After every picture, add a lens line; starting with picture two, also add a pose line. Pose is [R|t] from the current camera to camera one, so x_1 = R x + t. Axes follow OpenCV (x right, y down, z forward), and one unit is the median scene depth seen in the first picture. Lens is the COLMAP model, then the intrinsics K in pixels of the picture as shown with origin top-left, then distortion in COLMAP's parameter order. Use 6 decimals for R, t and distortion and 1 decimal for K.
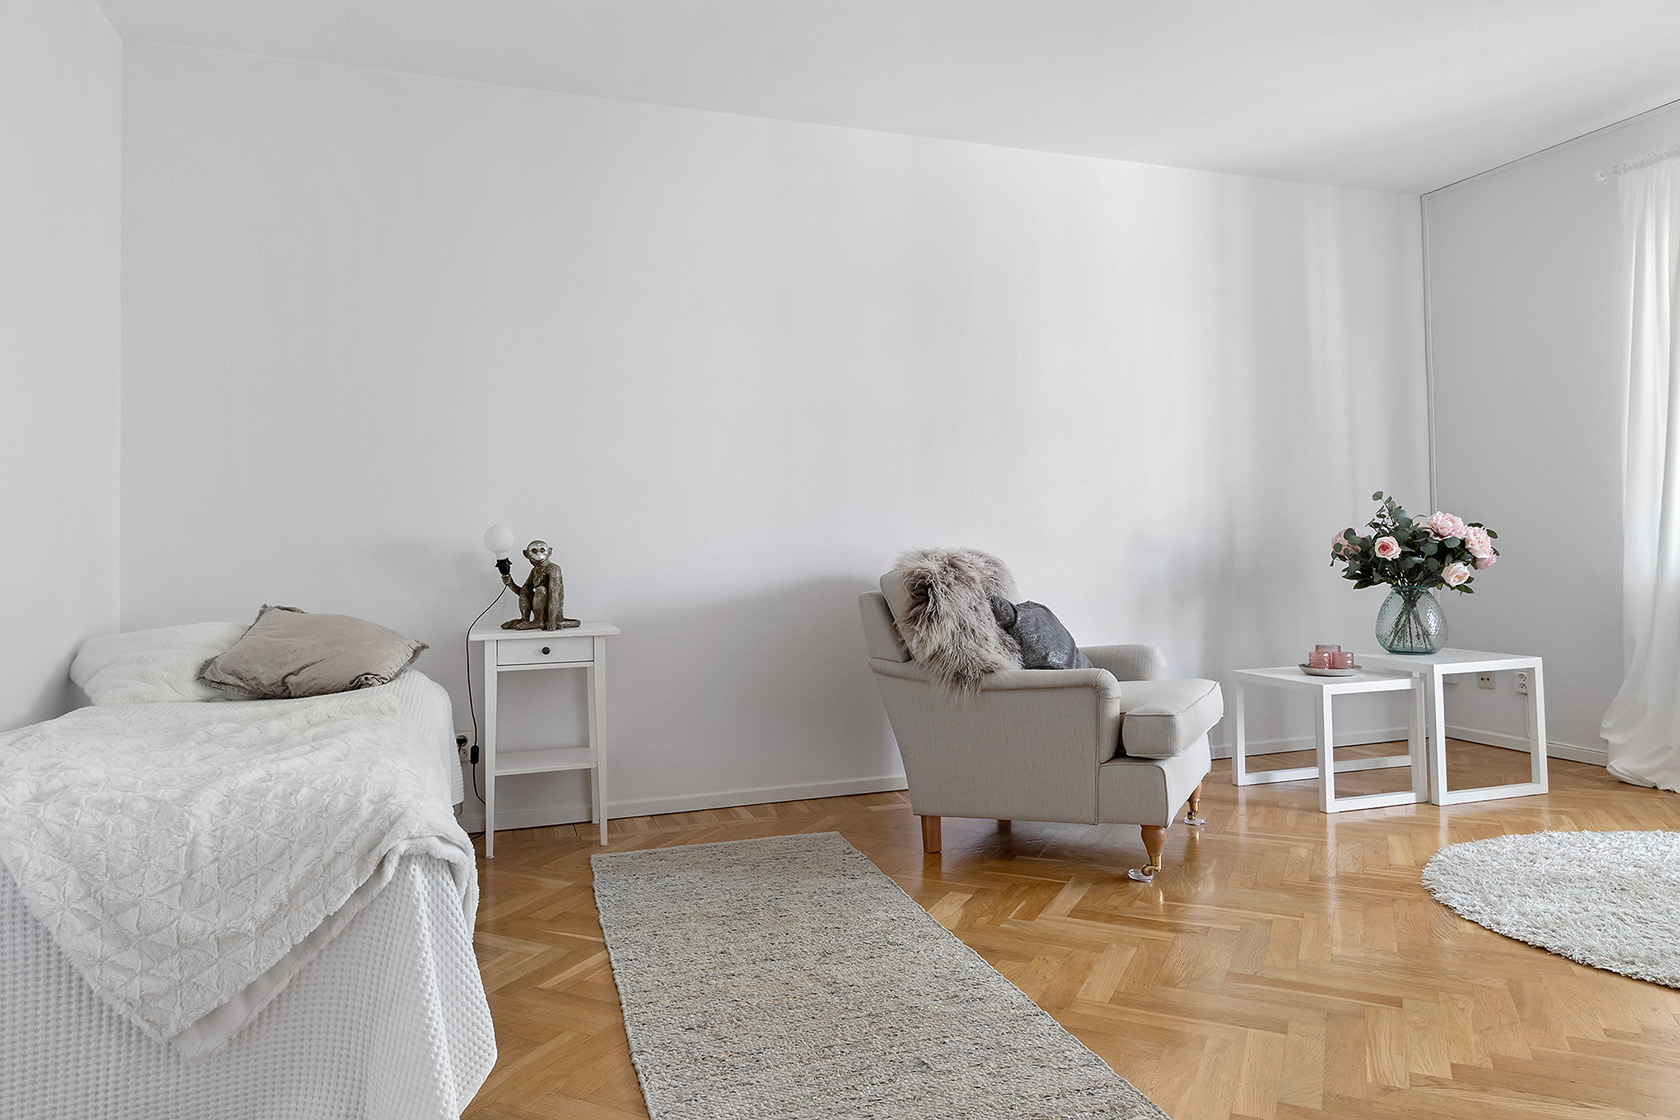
lens RADIAL K [[966.8, 0, 795.0], [0, 966.8, 562.9], [0, 0, 1]] dist [0.001931, -0.002022]
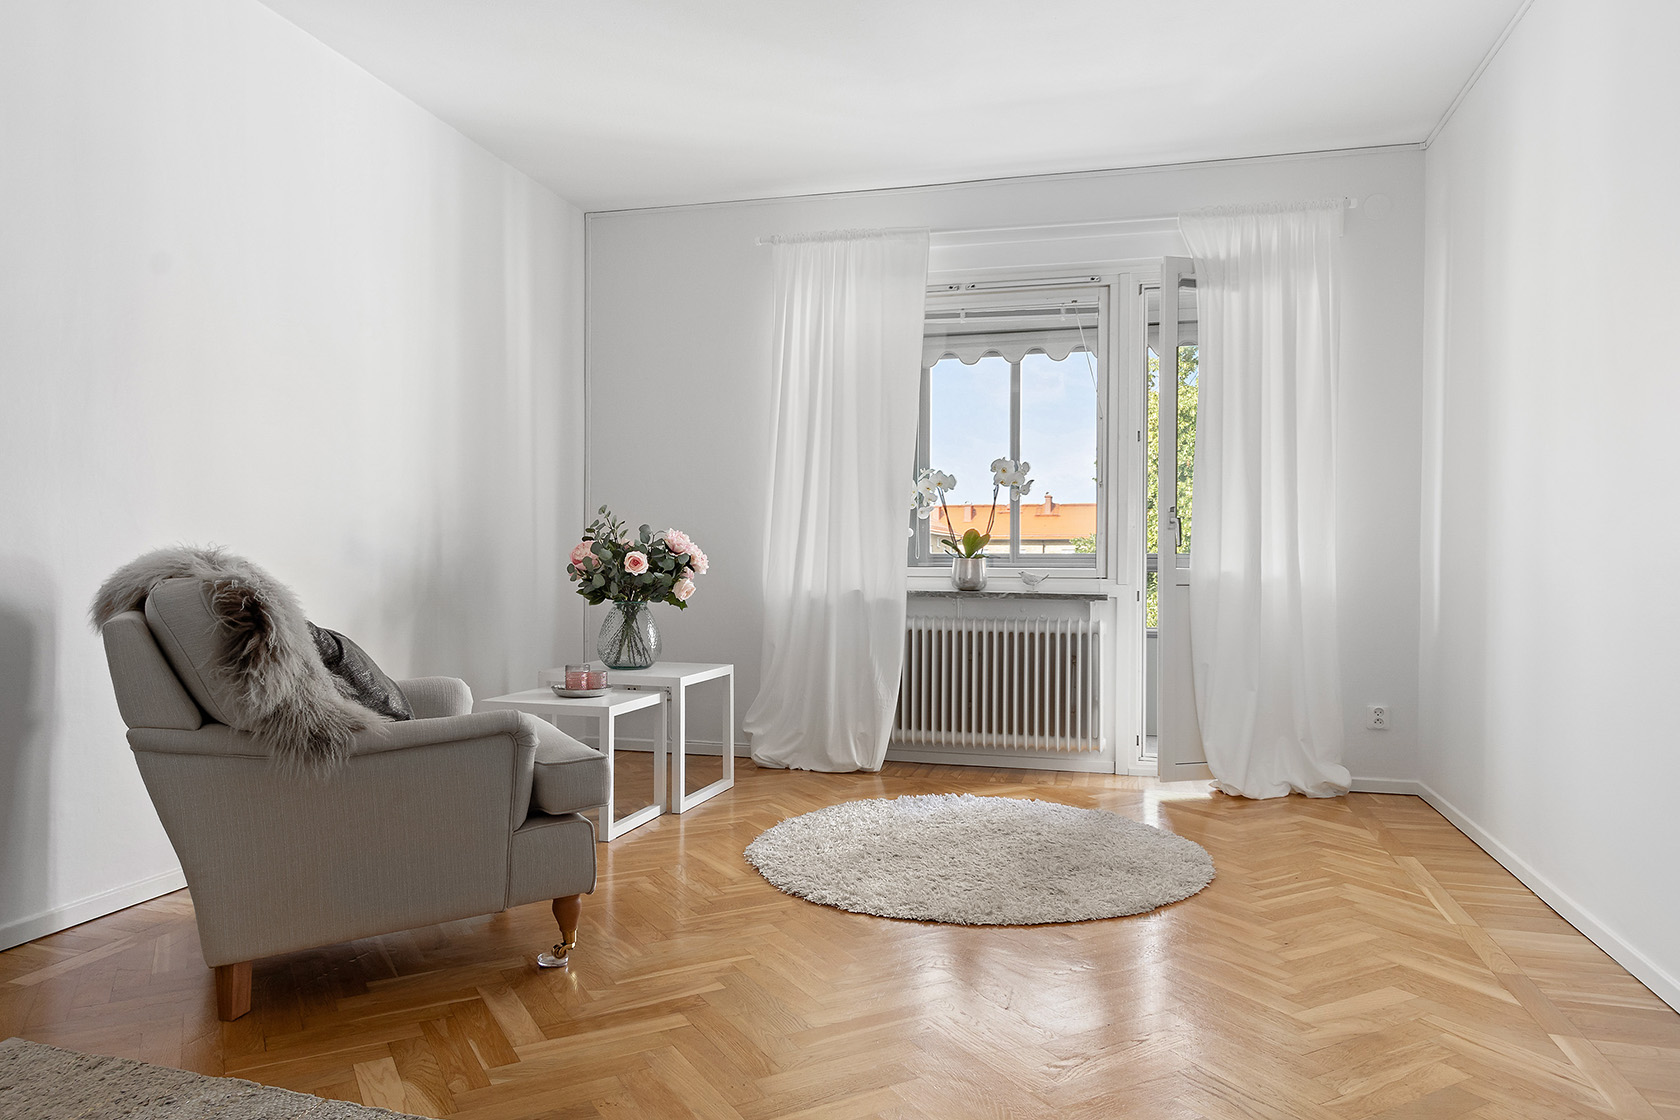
lens RADIAL K [[1069.7, 0, 838.0], [0, 1069.7, 599.9], [0, 0, 1]] dist [0.002903, -0.000093]
pose [[0.577770, -0.008211, 0.816159, -0.201221], [-0.007179, 0.999860, 0.015142, 0.005534], [-0.816168, -0.014608, 0.577630, 0.251785]]
